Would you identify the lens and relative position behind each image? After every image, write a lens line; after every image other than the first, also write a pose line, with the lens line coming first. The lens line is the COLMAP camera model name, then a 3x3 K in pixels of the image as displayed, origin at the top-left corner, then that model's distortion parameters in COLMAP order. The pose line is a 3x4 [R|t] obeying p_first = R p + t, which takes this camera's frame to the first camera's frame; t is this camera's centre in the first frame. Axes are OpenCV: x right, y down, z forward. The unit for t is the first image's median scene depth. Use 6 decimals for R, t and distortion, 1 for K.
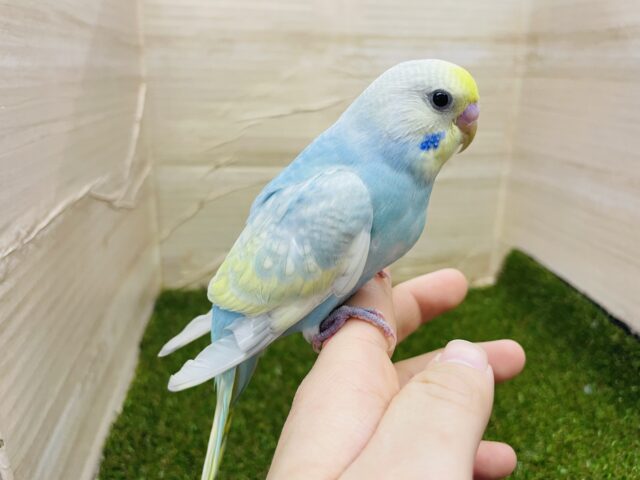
lens RADIAL K [[499.5, 0, 320.0], [0, 499.5, 240.0], [0, 0, 1]] dist [-0.001228, -0.004142]
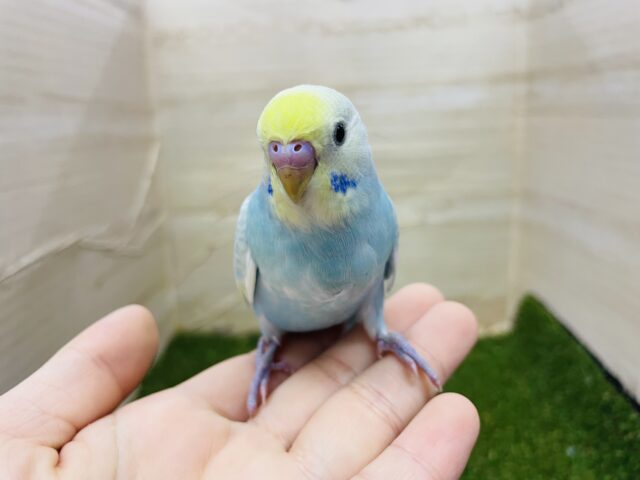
lens RADIAL K [[499.5, 0, 320.0], [0, 499.5, 240.0], [0, 0, 1]] dist [-0.001228, -0.004142]
pose [[0.979202, -0.011640, -0.202554, 0.238419], [-0.004418, 0.996893, -0.078644, -0.008946], [0.202840, 0.077903, 0.976108, -0.005609]]
